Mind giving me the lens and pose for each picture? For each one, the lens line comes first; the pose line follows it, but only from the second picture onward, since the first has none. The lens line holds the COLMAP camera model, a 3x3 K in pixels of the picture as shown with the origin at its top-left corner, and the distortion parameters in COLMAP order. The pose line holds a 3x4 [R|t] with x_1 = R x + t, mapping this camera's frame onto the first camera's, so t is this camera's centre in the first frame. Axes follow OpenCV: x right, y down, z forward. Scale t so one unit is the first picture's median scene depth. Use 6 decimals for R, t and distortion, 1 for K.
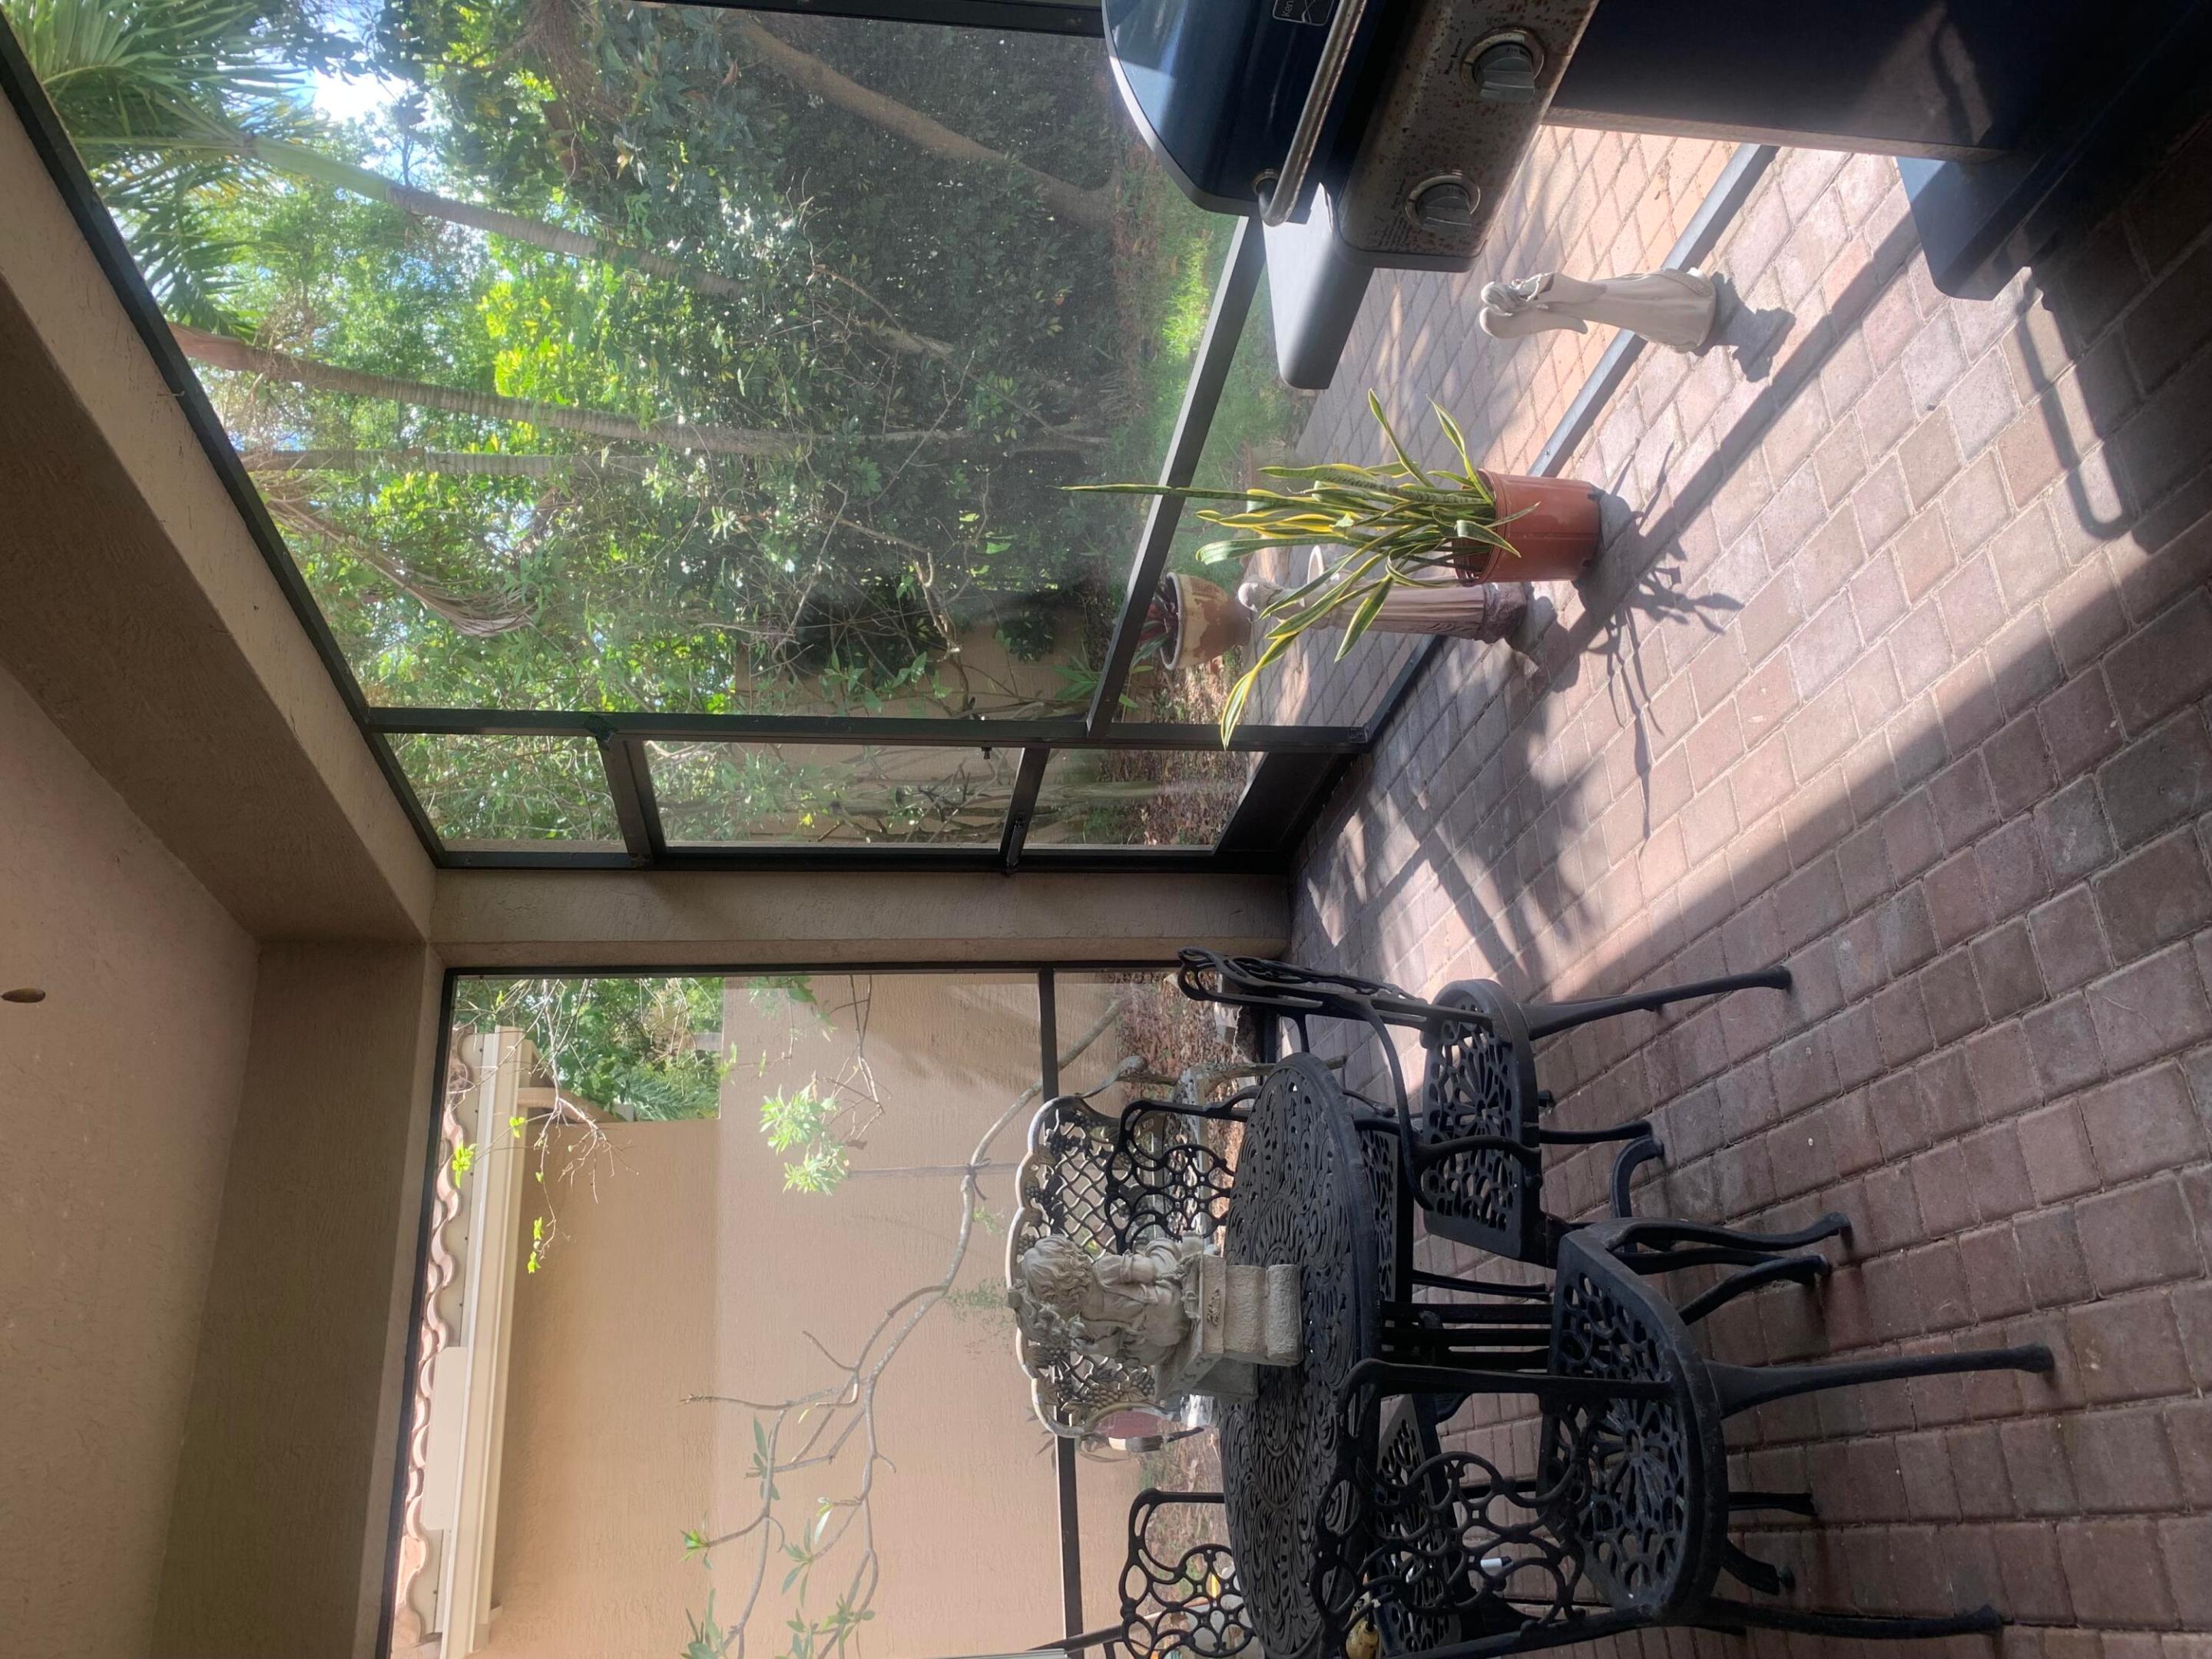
lens RADIAL K [[1704.7, 0, 1106.0], [0, 1704.7, 829.5], [0, 0, 1]] dist [-0.035369, 0.003797]
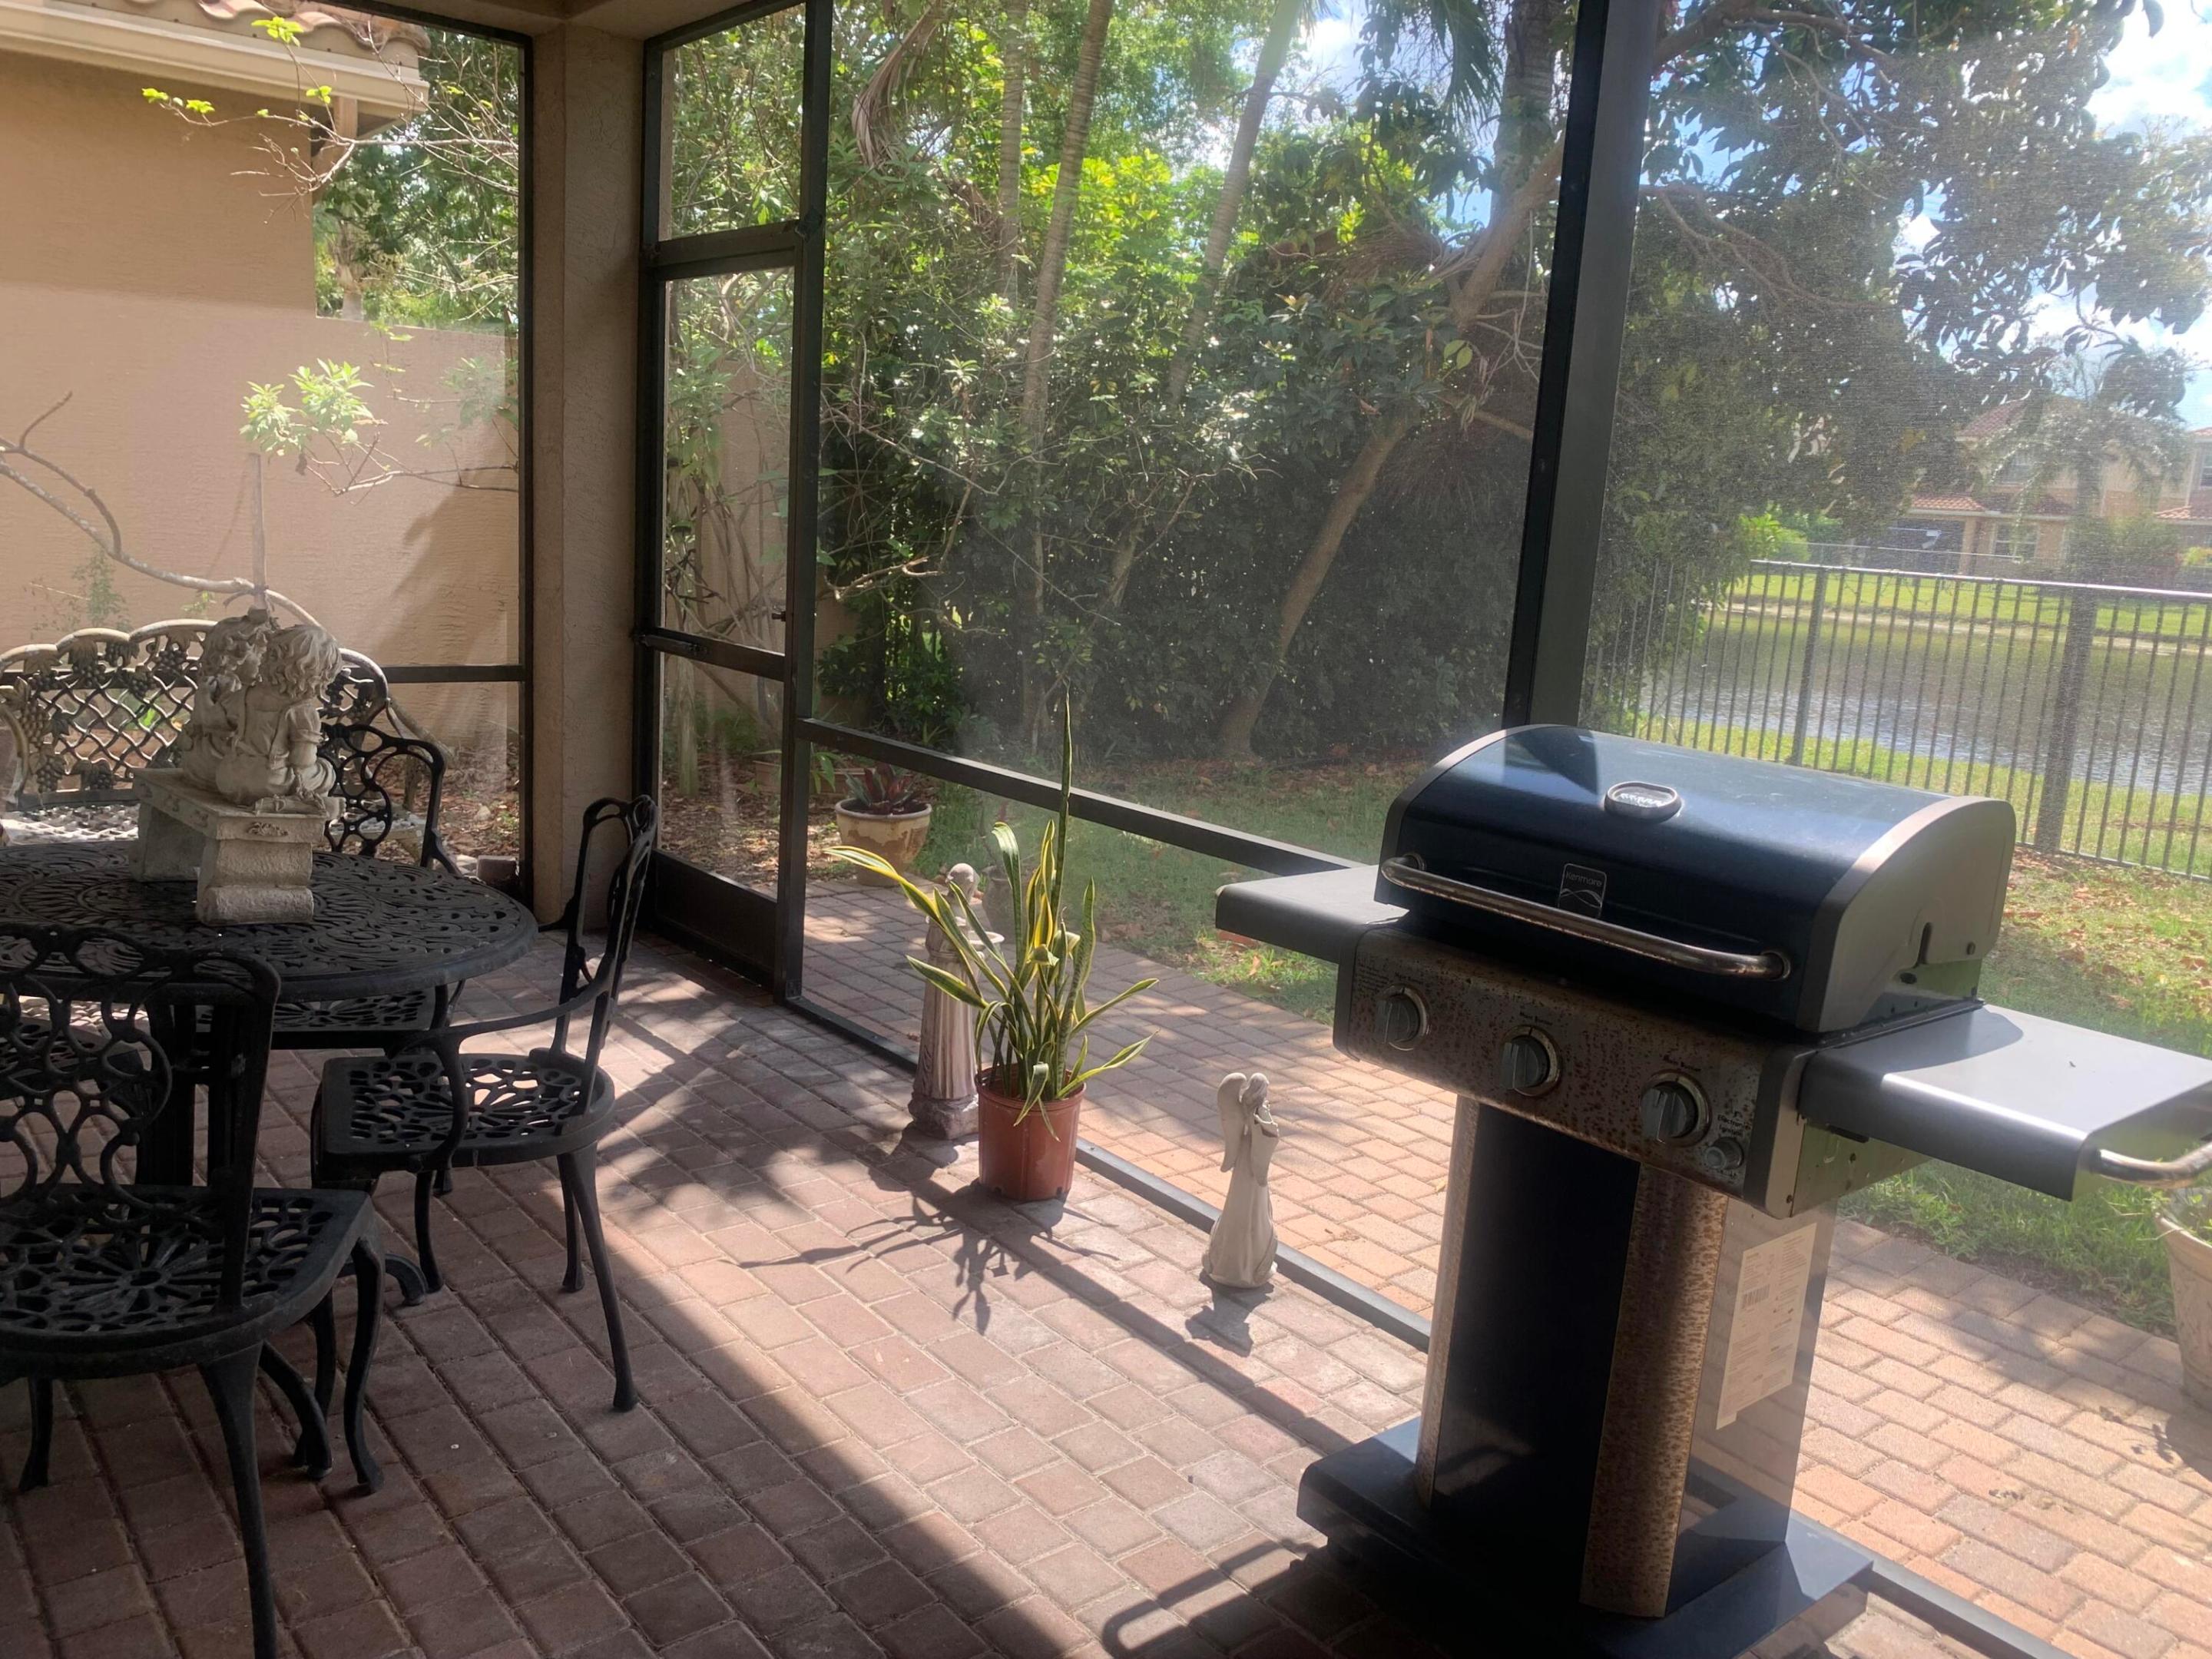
lens RADIAL K [[1702.7, 0, 1106.0], [0, 1702.7, 829.5], [0, 0, 1]] dist [-0.010290, -0.049910]
pose [[-0.012732, 0.999107, 0.040287, 0.016831], [-0.954077, -0.000079, -0.299561, 0.100098], [-0.299290, -0.042250, 0.953226, -0.015389]]
